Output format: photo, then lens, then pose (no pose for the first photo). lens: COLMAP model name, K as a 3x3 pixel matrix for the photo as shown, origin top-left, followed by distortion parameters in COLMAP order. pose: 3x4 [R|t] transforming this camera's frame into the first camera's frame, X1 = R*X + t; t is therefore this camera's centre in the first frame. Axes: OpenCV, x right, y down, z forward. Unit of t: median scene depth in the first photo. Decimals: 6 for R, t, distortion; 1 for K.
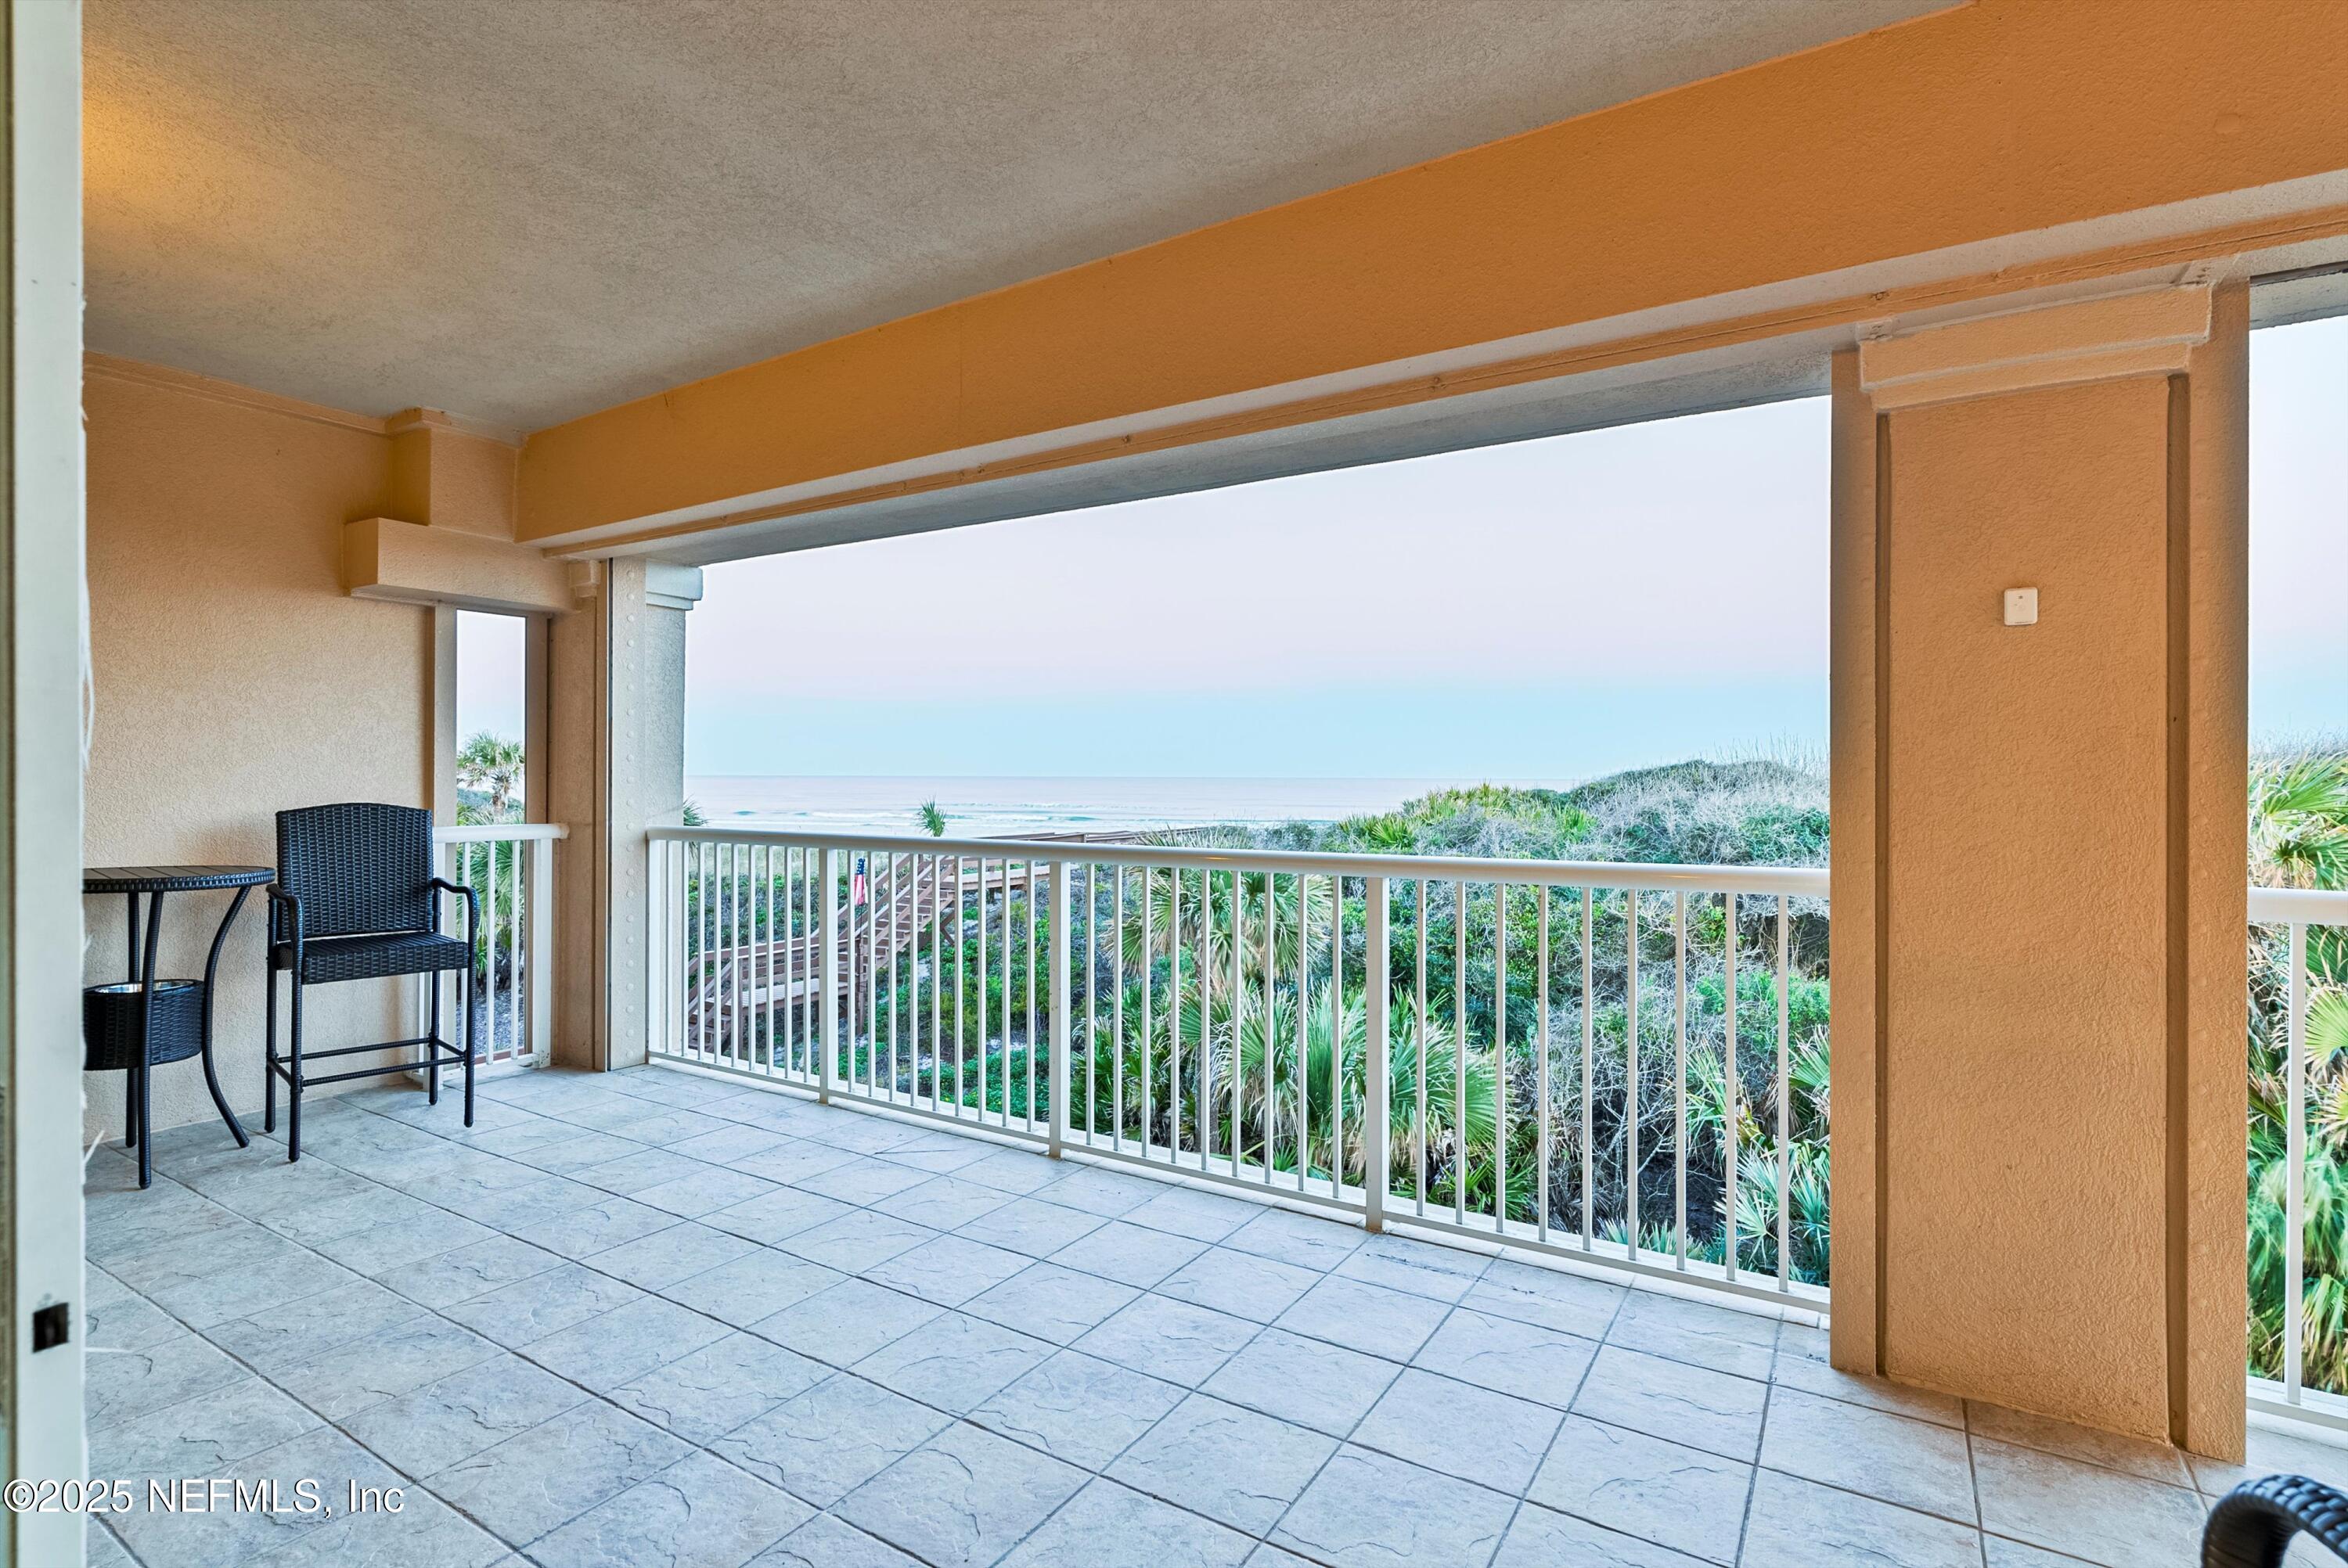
lens RADIAL K [[1154.6, 0, 1172.9], [0, 1154.6, 764.8], [0, 0, 1]] dist [-0.004257, -0.002806]
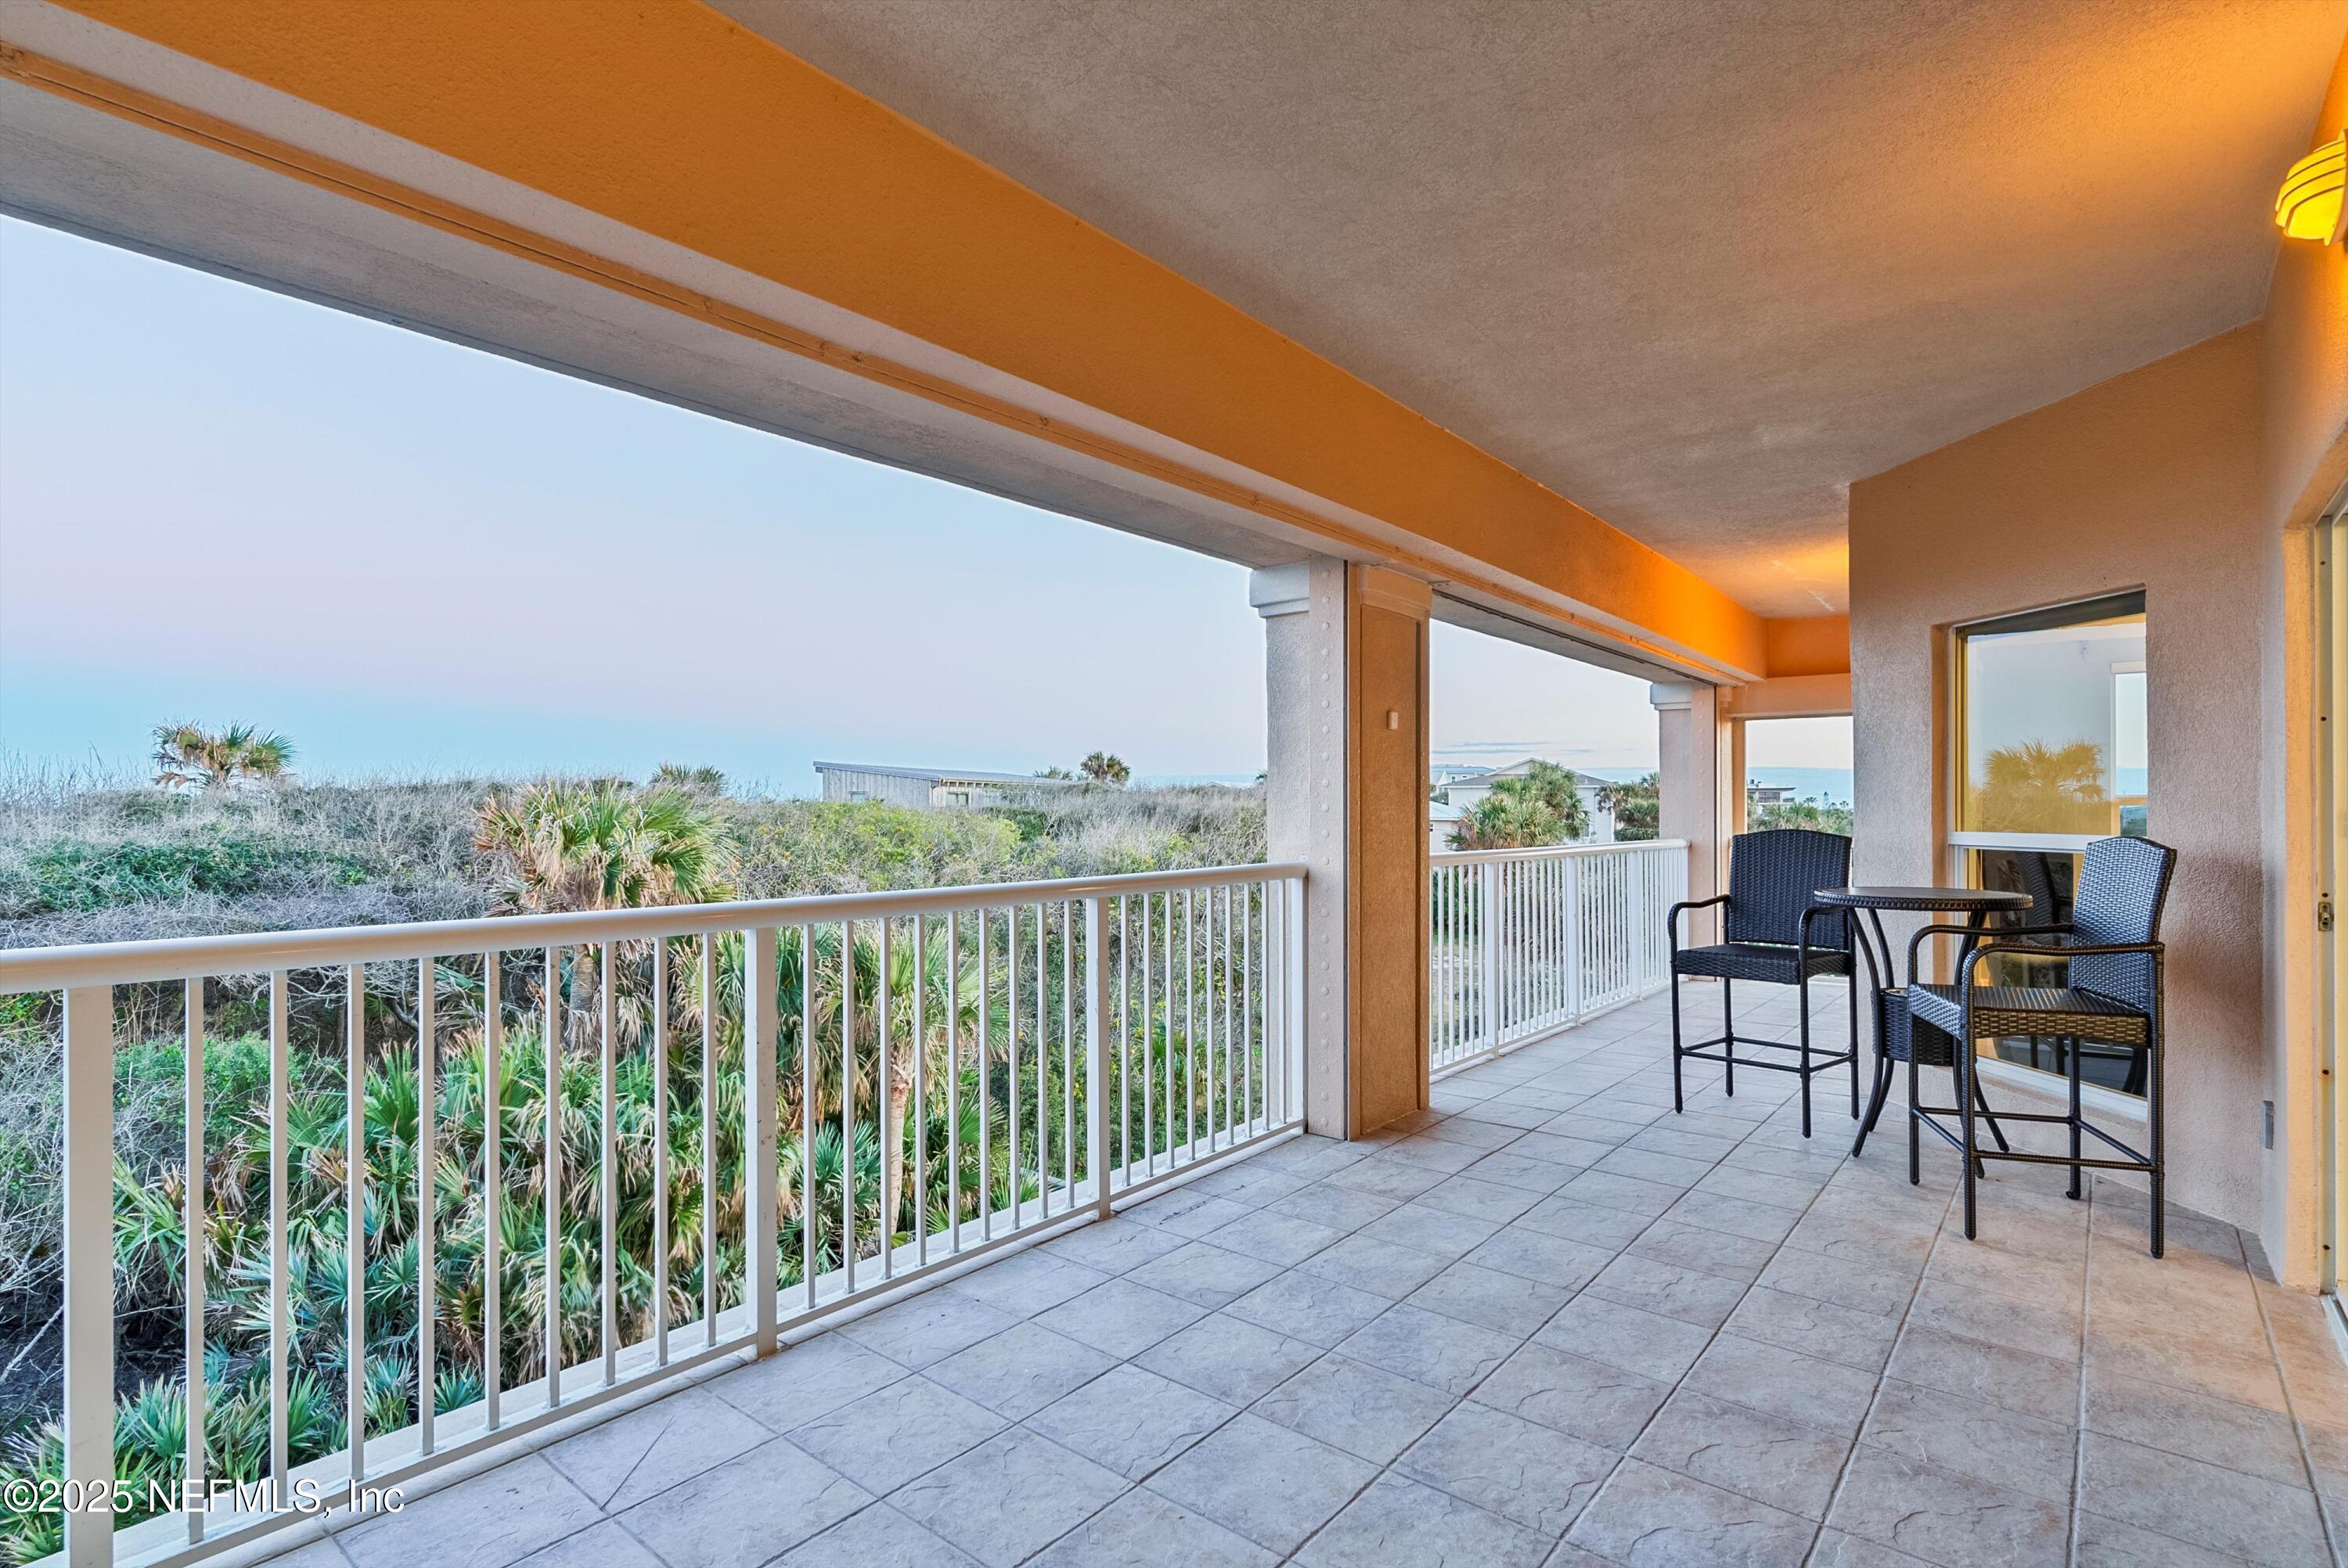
lens RADIAL K [[1154.6, 0, 1169.4], [0, 1154.6, 805.1], [0, 0, 1]] dist [-0.004257, -0.002806]
pose [[0.113097, -0.002108, 0.993582, -0.950994], [-0.009748, 0.999947, 0.003231, 0.005006], [-0.993536, -0.010051, 0.113070, 0.850431]]
